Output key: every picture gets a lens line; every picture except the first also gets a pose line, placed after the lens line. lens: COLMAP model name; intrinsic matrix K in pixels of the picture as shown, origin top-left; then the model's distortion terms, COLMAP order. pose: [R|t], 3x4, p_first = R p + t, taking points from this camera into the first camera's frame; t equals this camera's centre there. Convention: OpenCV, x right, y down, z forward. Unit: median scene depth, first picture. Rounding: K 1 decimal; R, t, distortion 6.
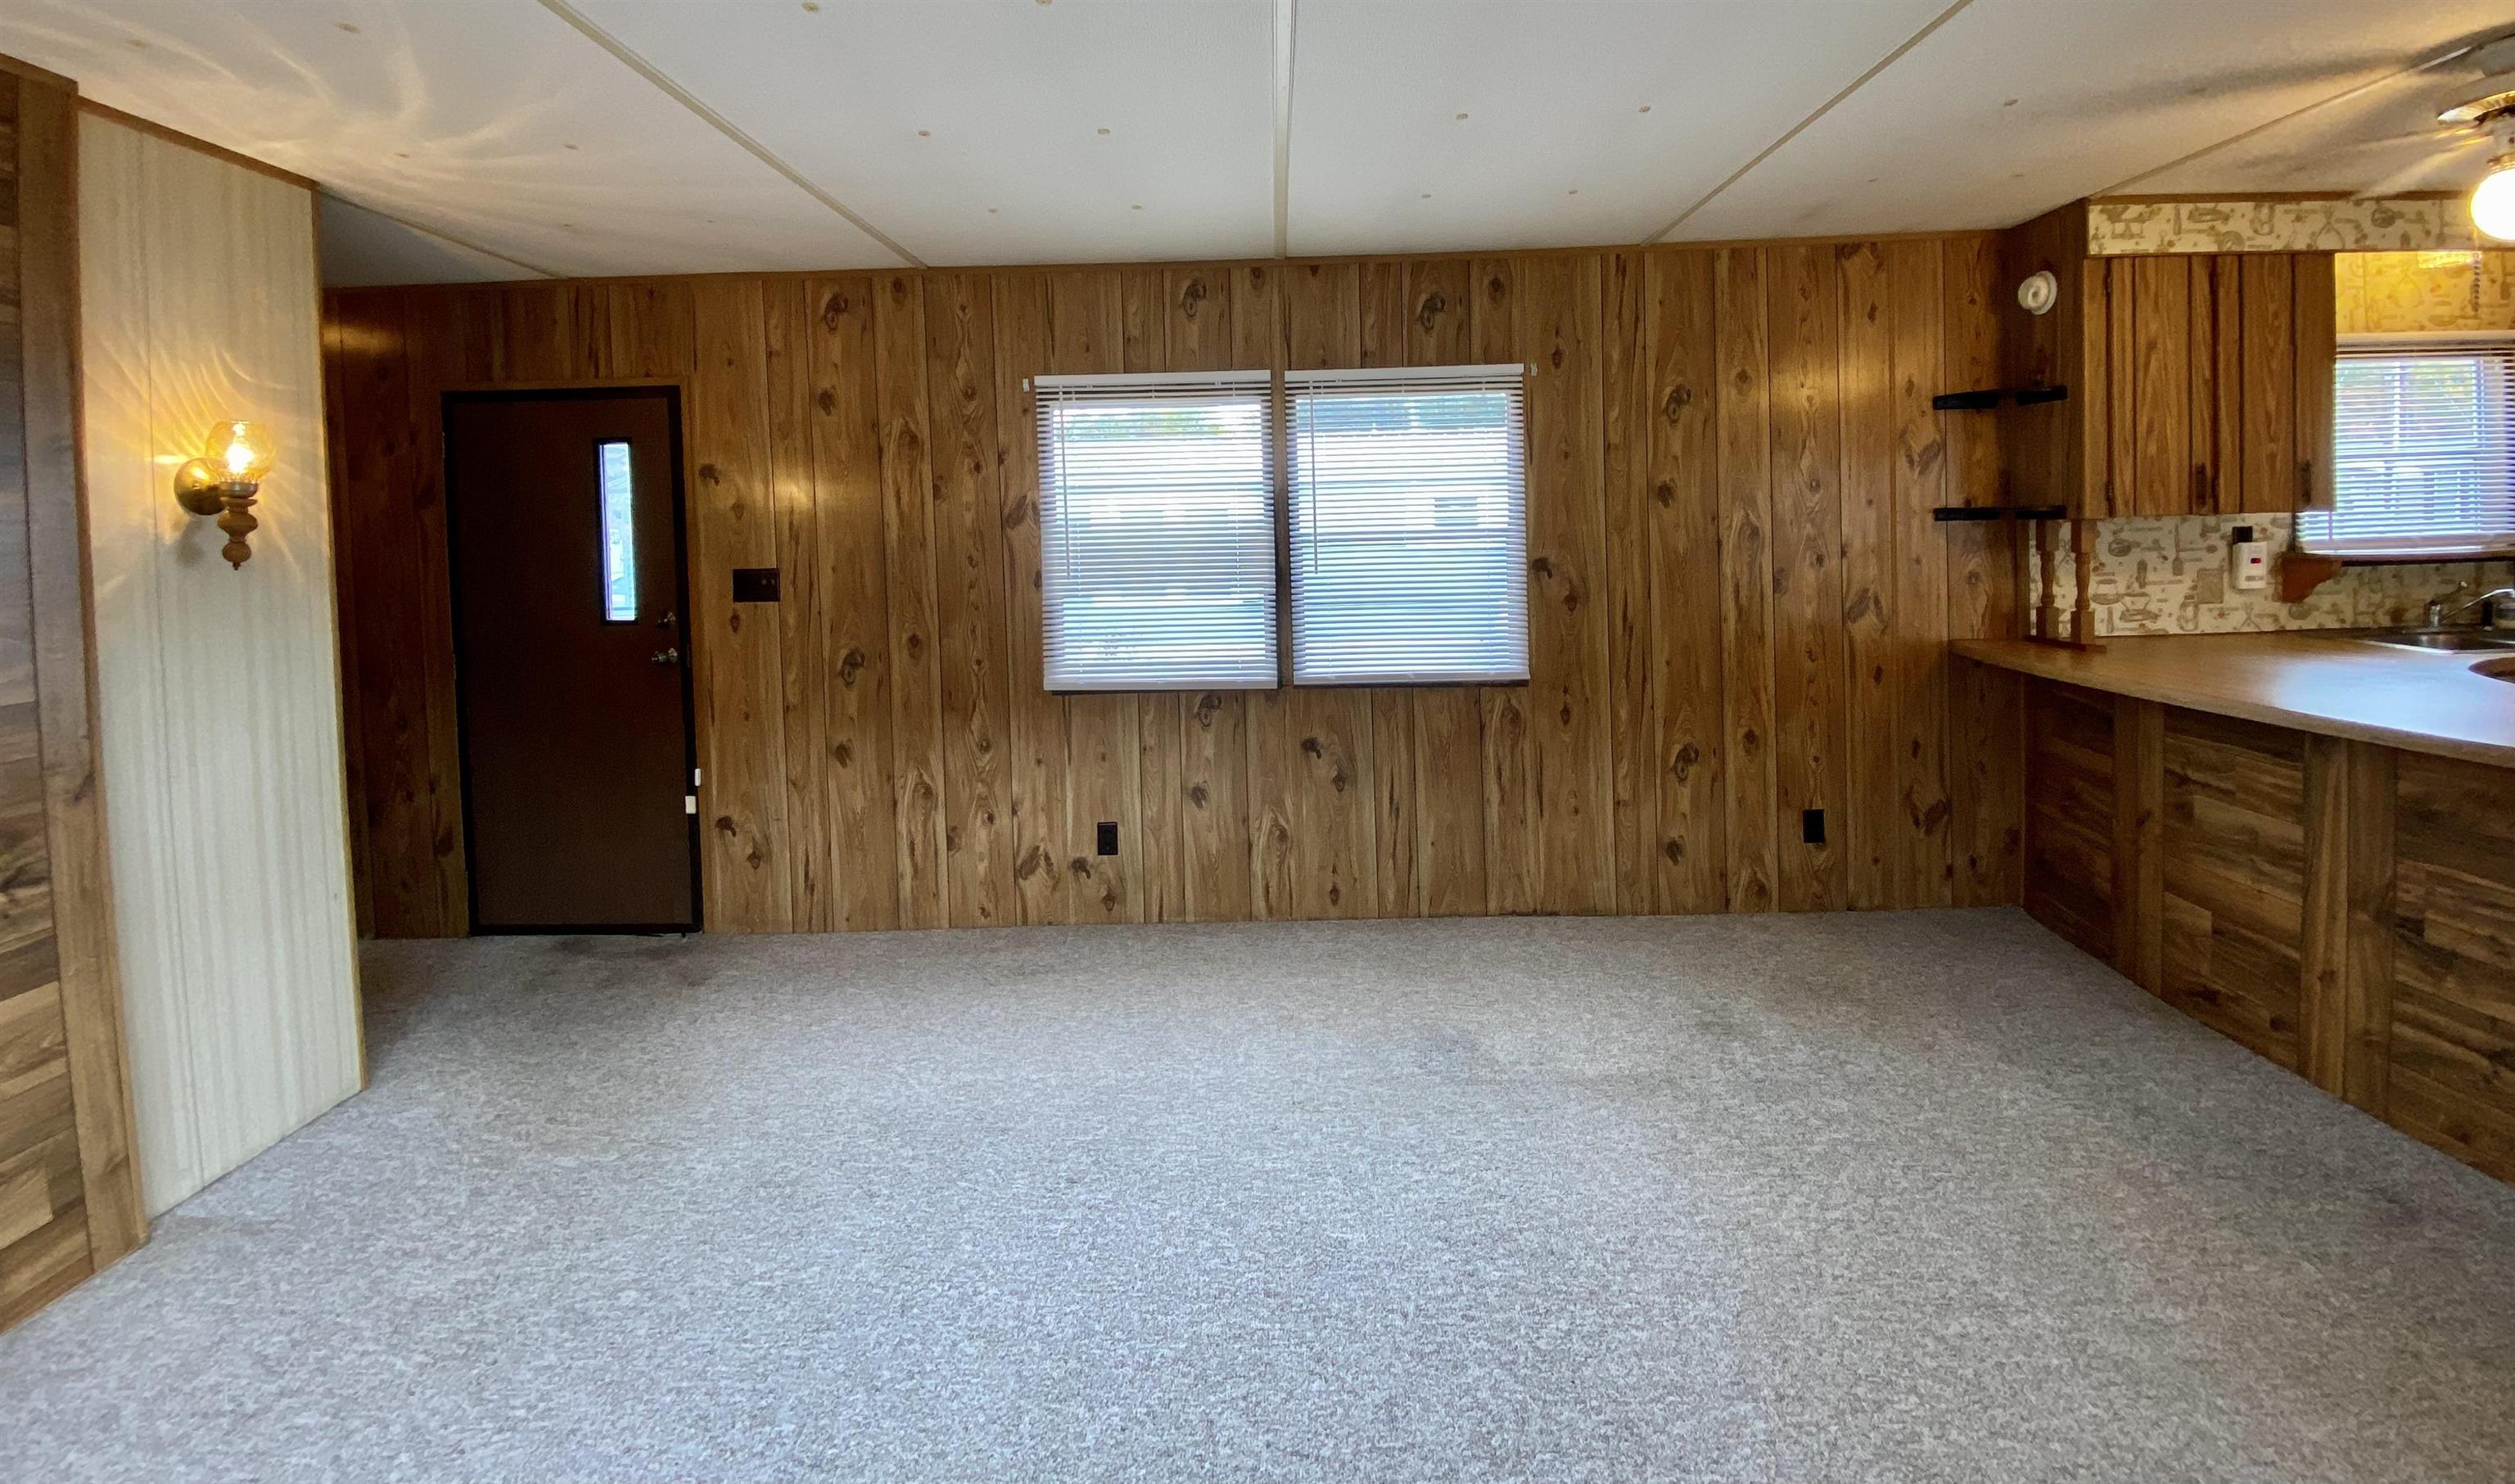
lens RADIAL K [[1036.1, 0, 1231.2], [0, 1036.1, 554.3], [0, 0, 1]] dist [-0.015946, -0.004024]
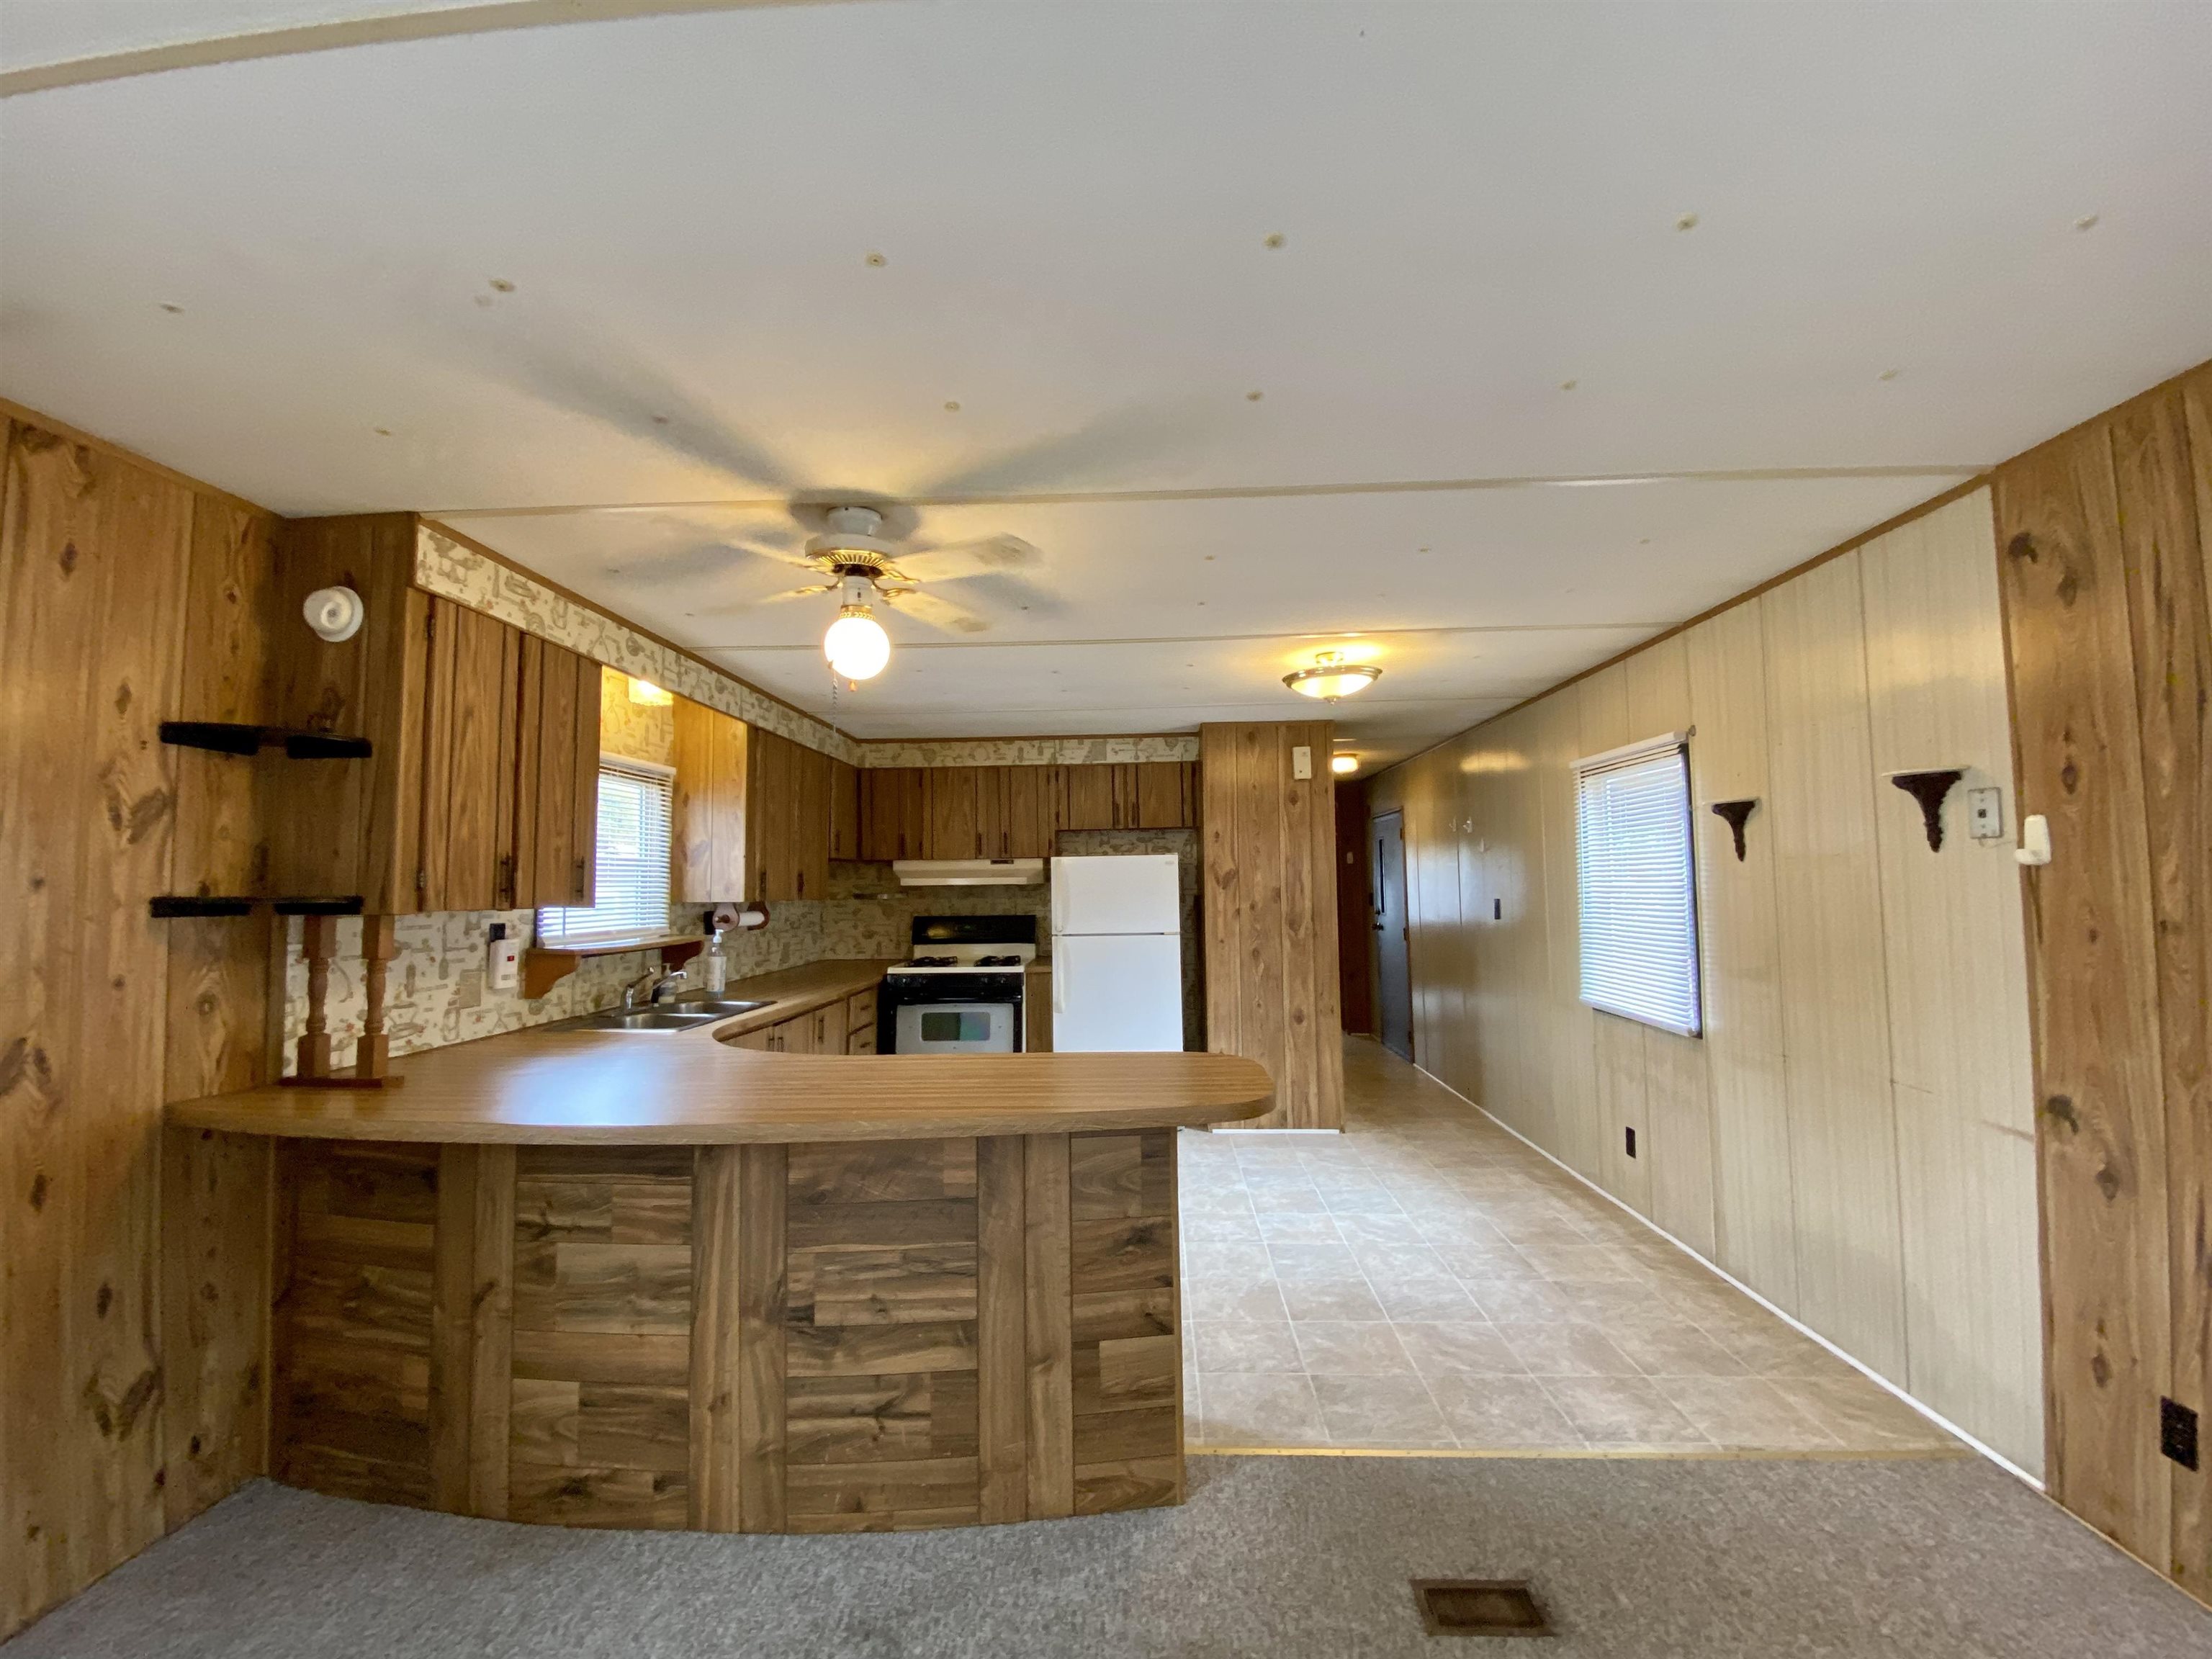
lens RADIAL K [[903.1, 0, 1118.2], [0, 903.1, 831.8], [0, 0, 1]] dist [0.003911, -0.012569]
pose [[0.006296, 0.094347, 0.995519, 0.142648], [0.041167, 0.994671, -0.094527, -0.008597], [-0.999132, 0.041577, 0.002379, 0.410226]]
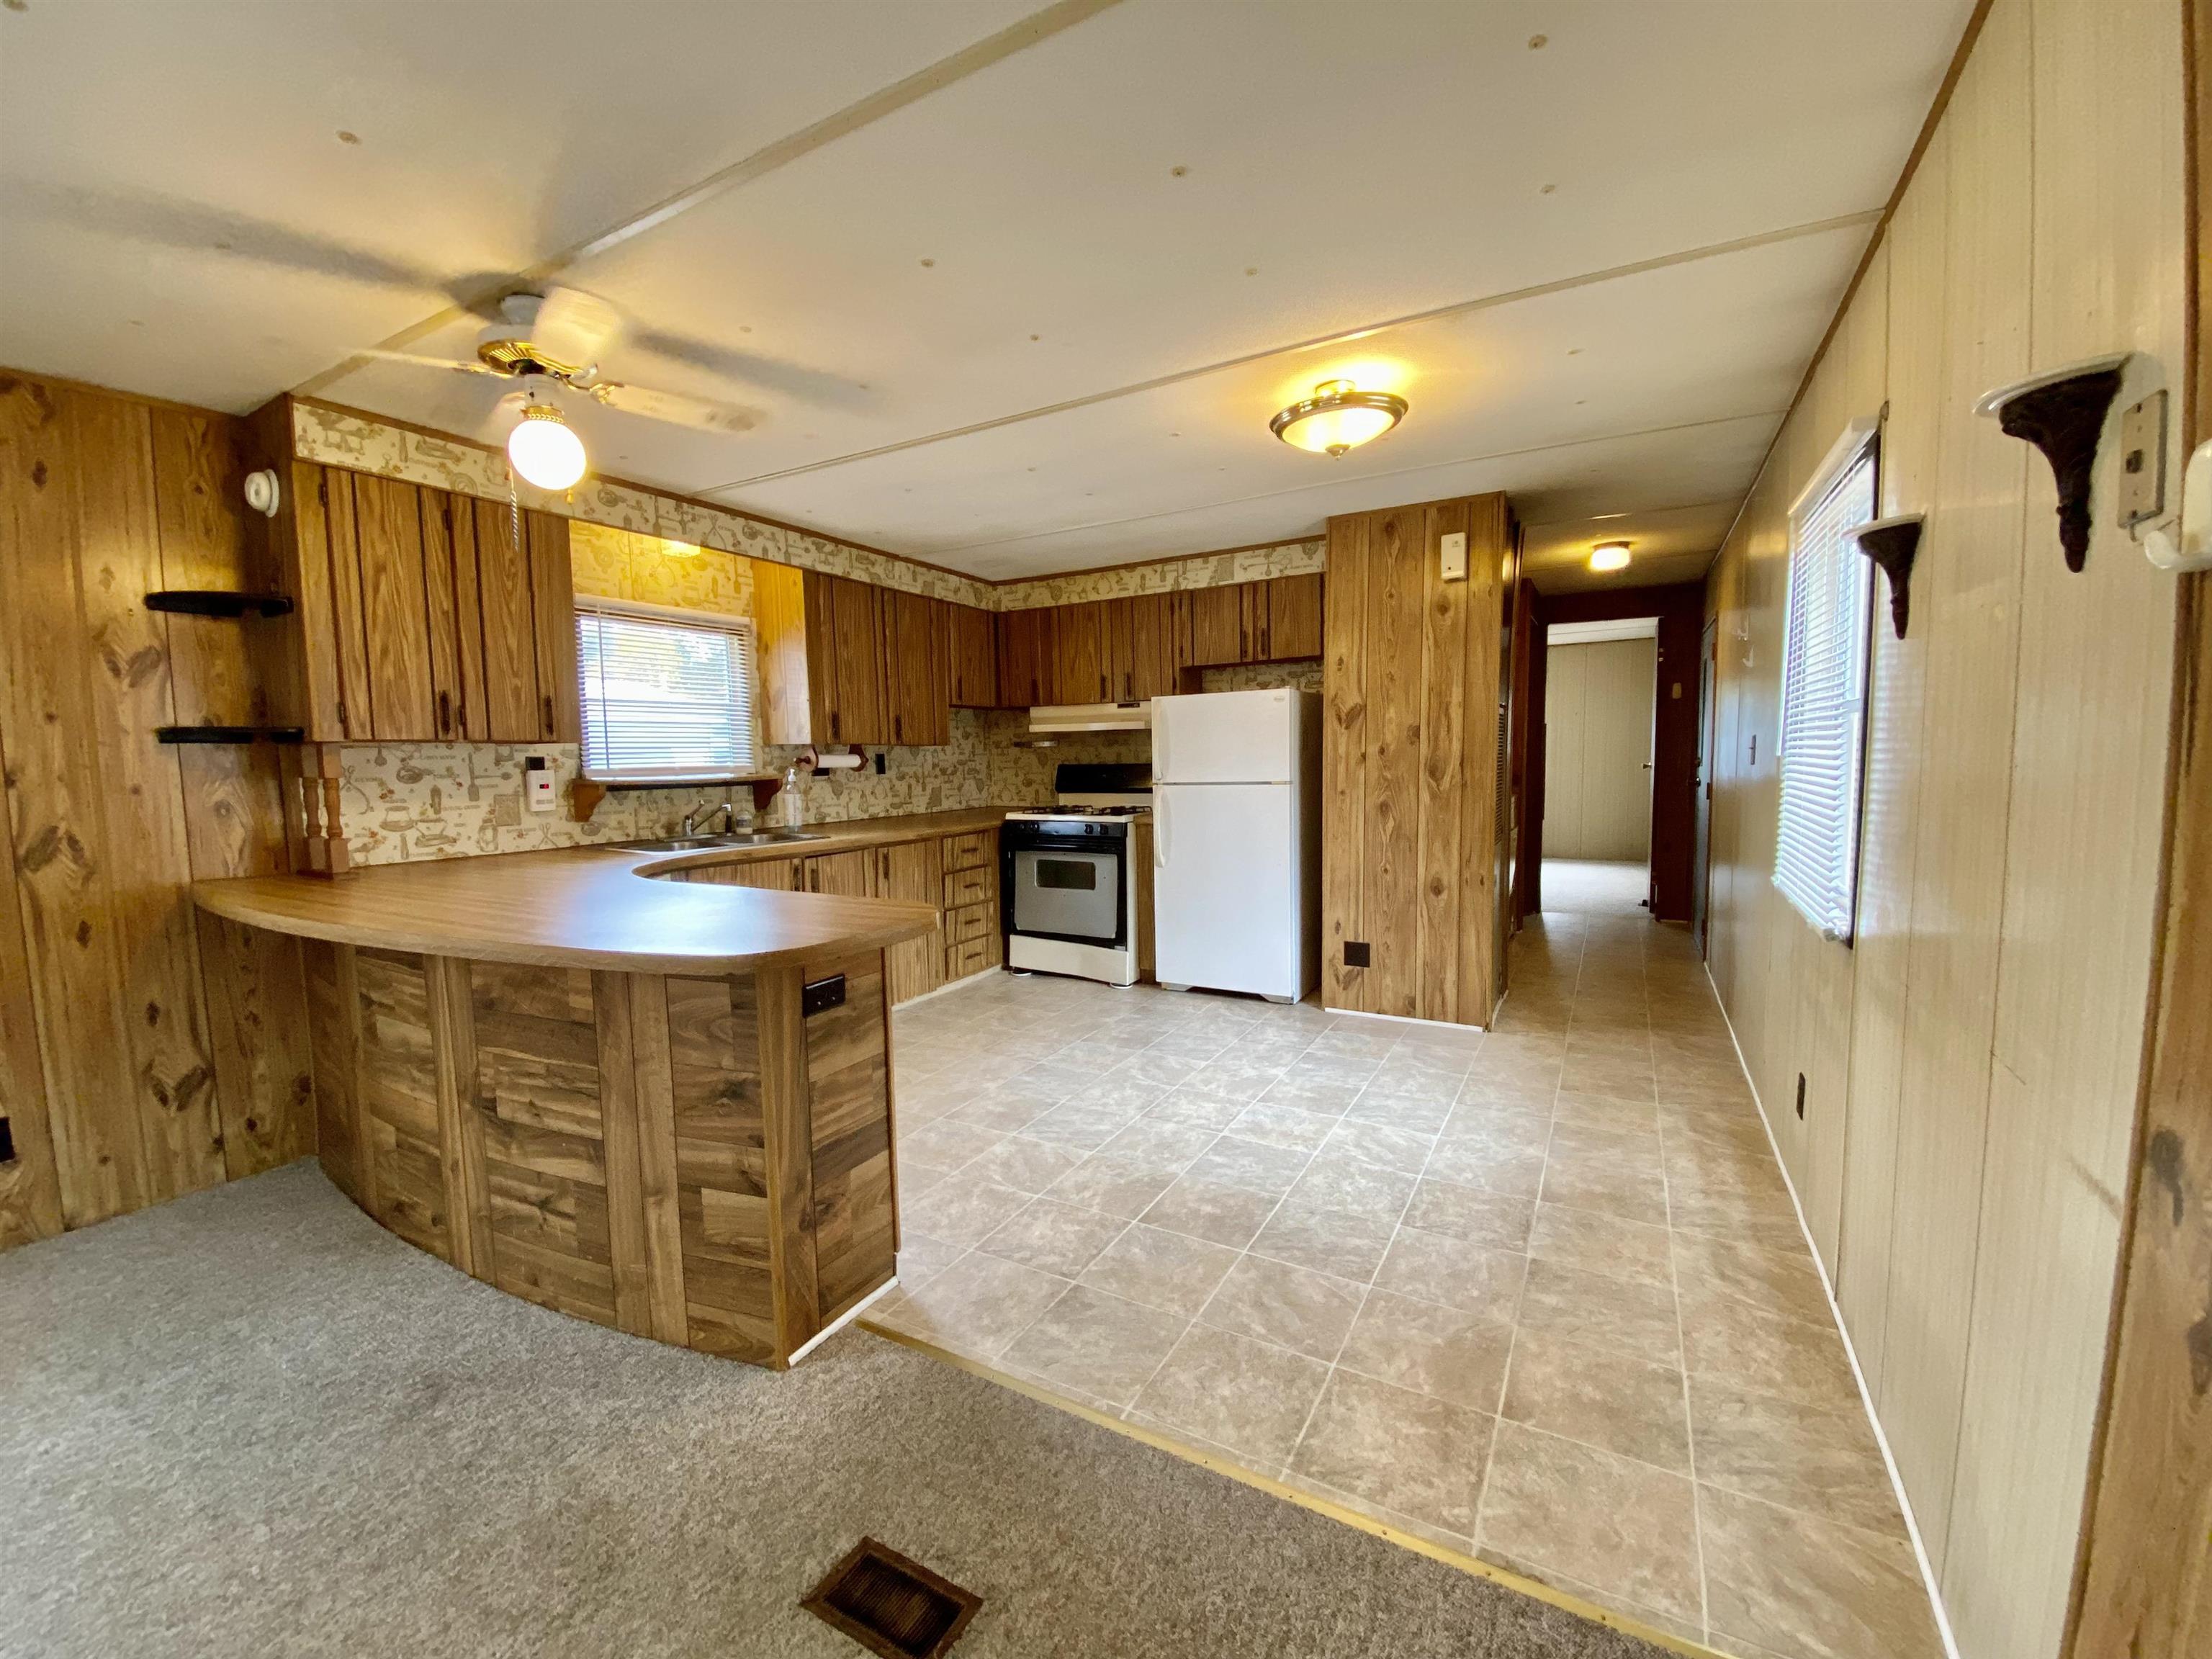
lens RADIAL K [[903.1, 0, 1113.2], [0, 903.1, 839.9], [0, 0, 1]] dist [0.003911, -0.012569]
pose [[0.457035, -0.057208, 0.887607, 0.394226], [0.026916, 0.998362, 0.050487, 0.031714], [-0.889041, 0.000817, 0.457827, -0.032894]]
